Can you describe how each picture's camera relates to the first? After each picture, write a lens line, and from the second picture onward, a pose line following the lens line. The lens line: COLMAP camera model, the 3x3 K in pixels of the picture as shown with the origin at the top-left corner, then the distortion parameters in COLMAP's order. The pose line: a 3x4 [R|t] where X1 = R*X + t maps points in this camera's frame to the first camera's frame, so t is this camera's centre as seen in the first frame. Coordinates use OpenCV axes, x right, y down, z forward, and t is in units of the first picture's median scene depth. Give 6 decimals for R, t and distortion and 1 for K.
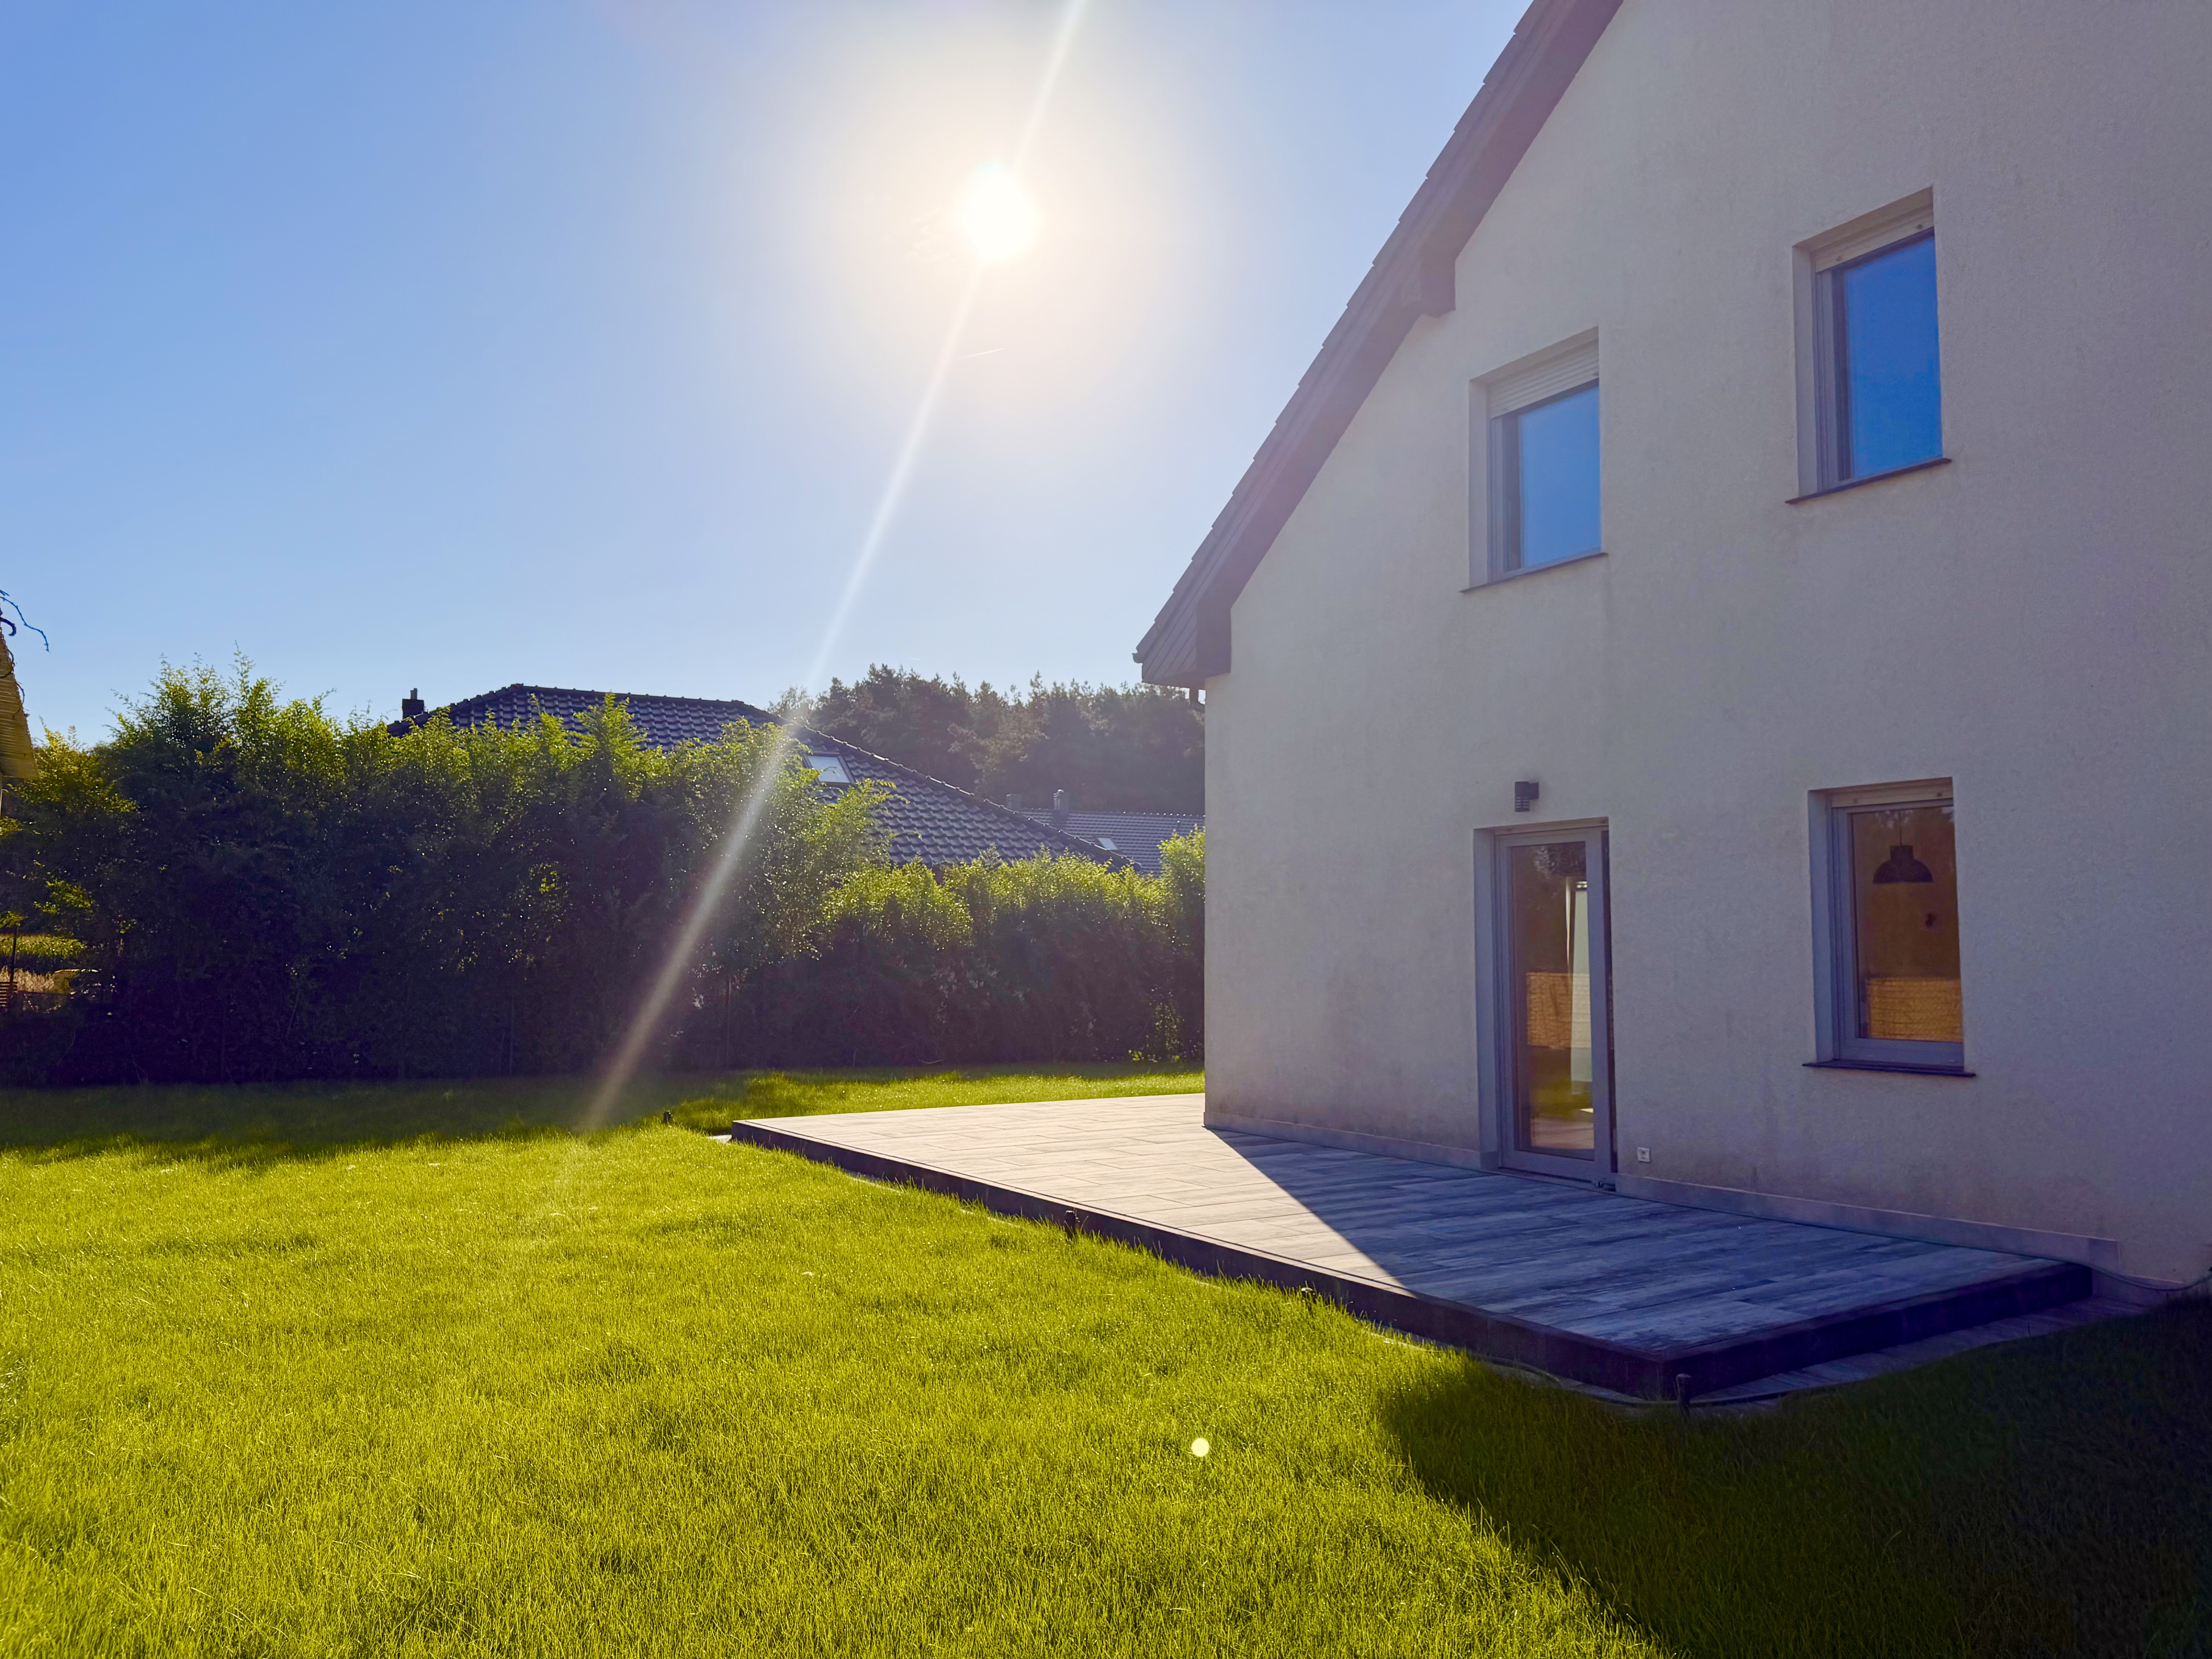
lens RADIAL K [[1536.7, 0, 1101.3], [0, 1536.7, 822.4], [0, 0, 1]] dist [0.096934, -0.136952]
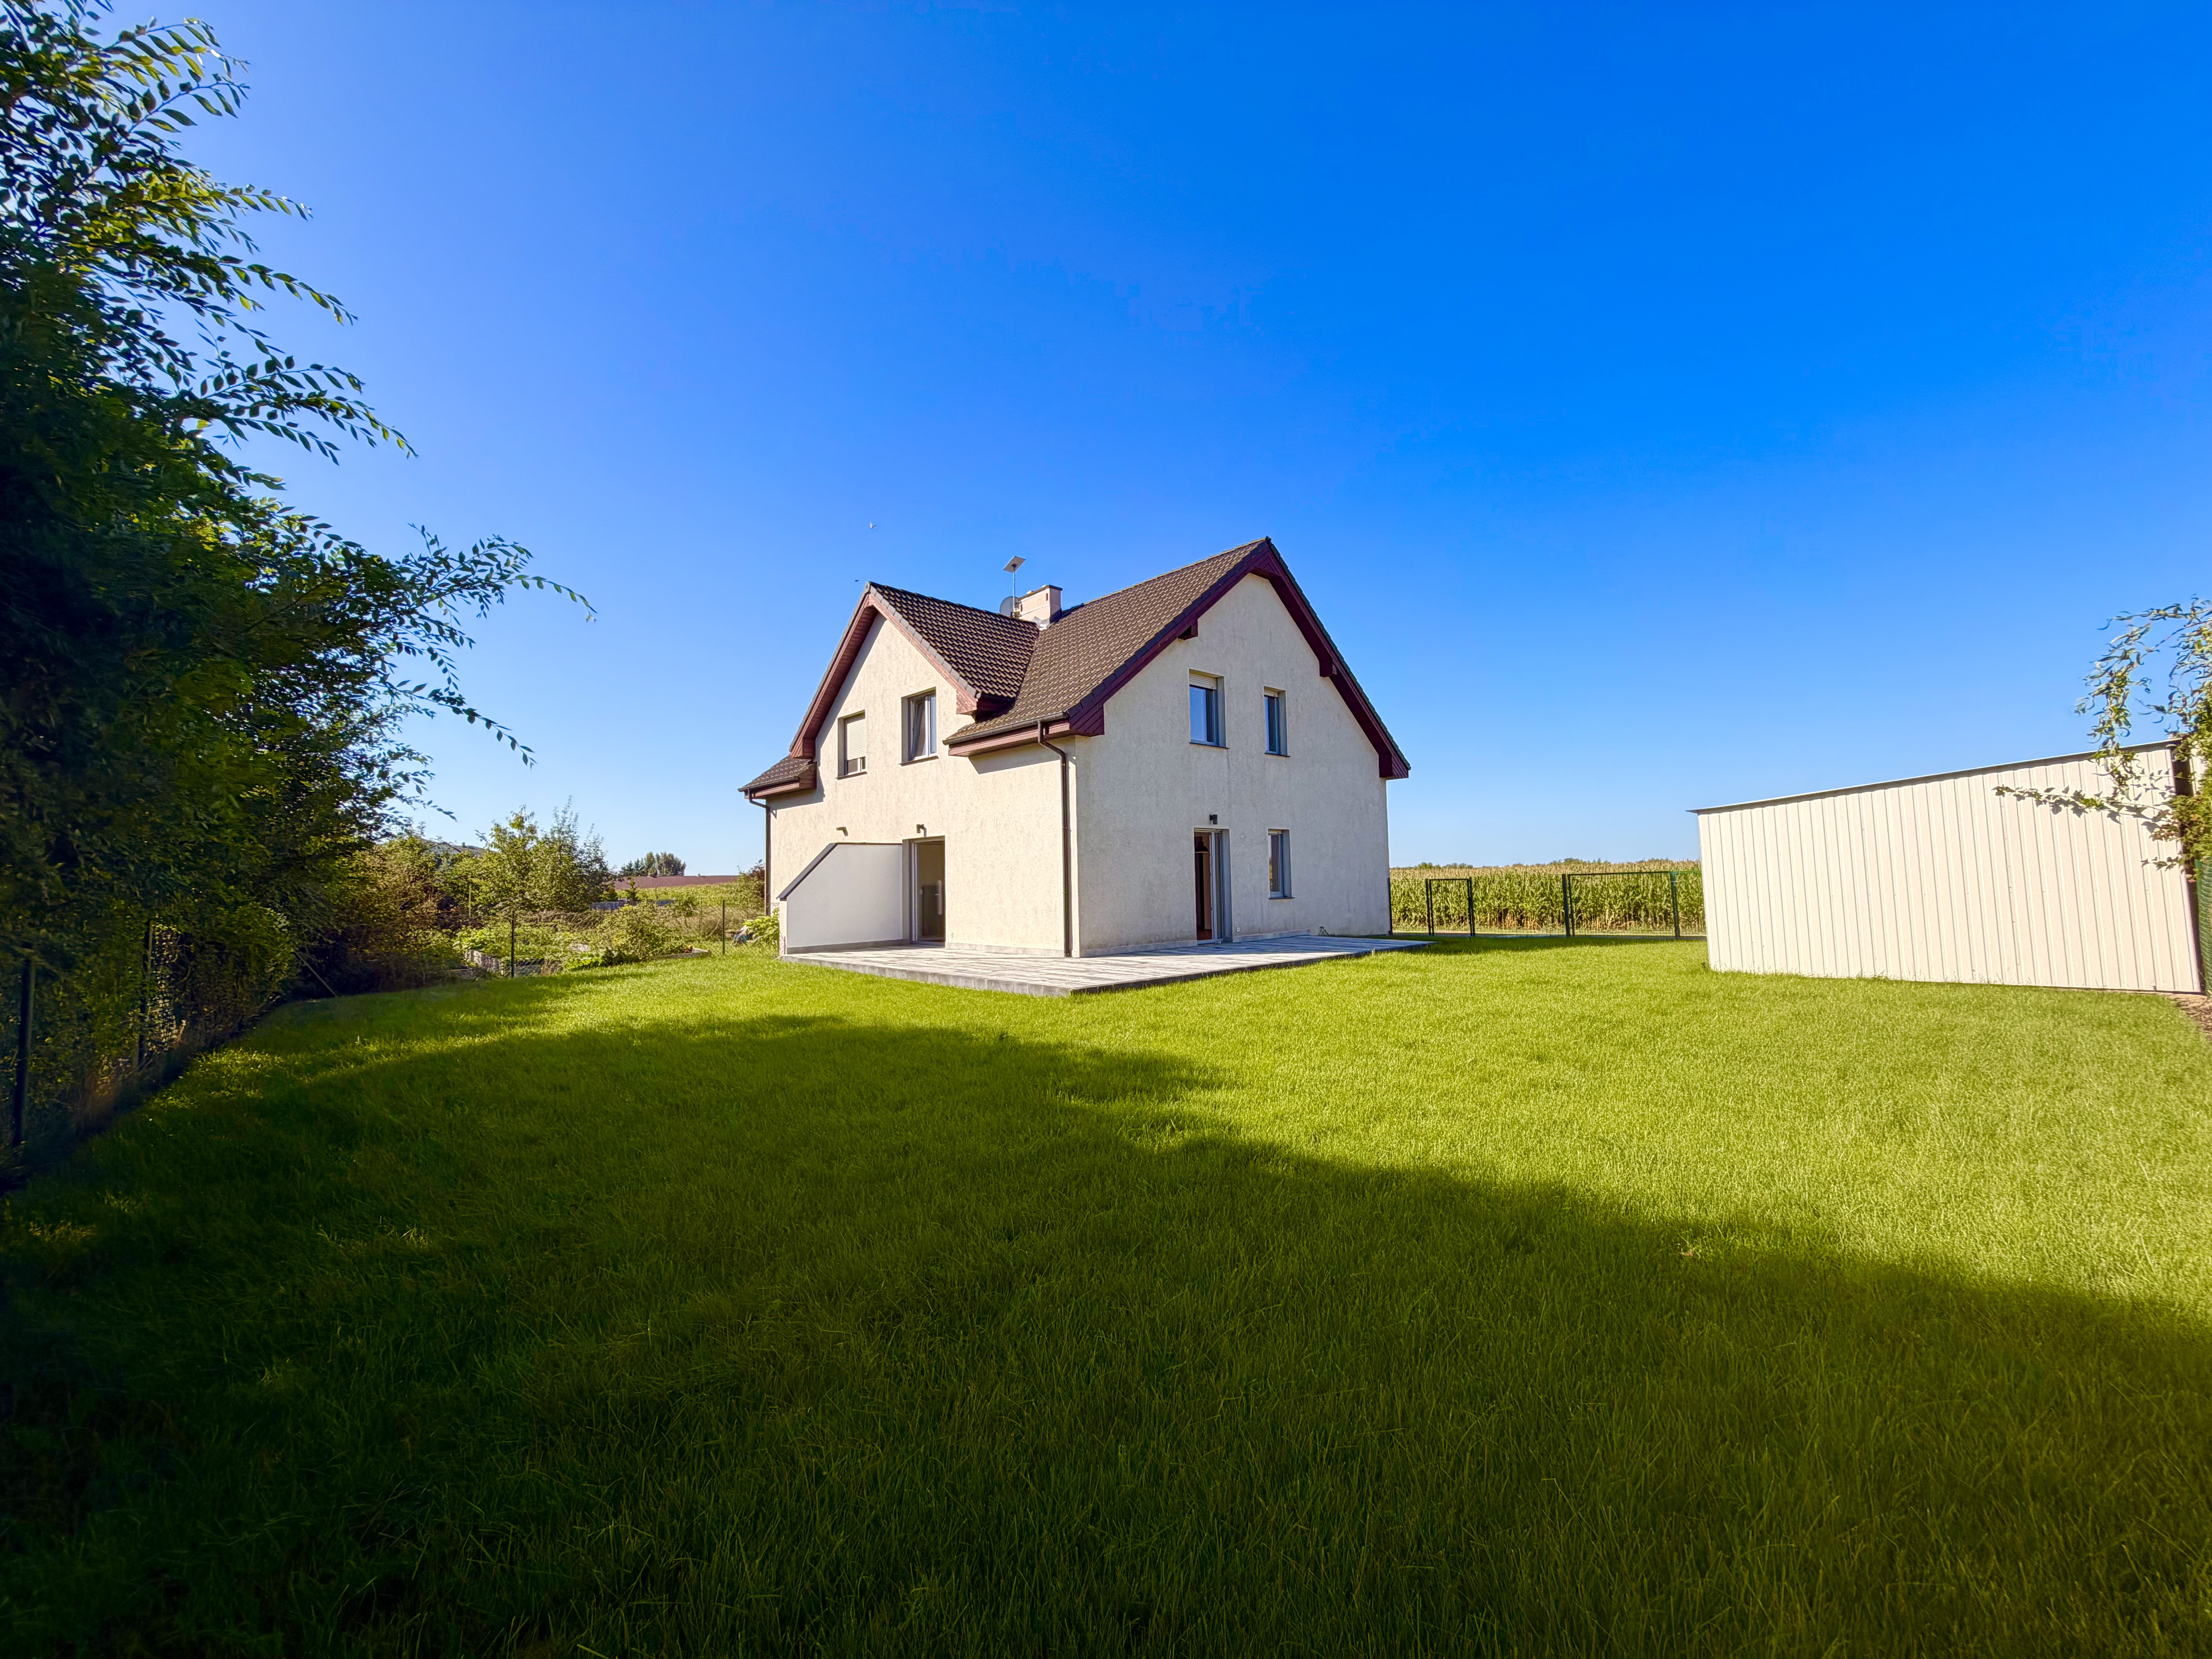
lens RADIAL K [[877.0, 0, 1099.6], [0, 877.0, 832.2], [0, 0, 1]] dist [-0.001655, -0.000106]
pose [[-0.199966, 0.058226, 0.978071, -1.510436], [-0.054662, 0.996015, -0.070470, 0.157124], [-0.978277, -0.067555, -0.195986, 1.740554]]
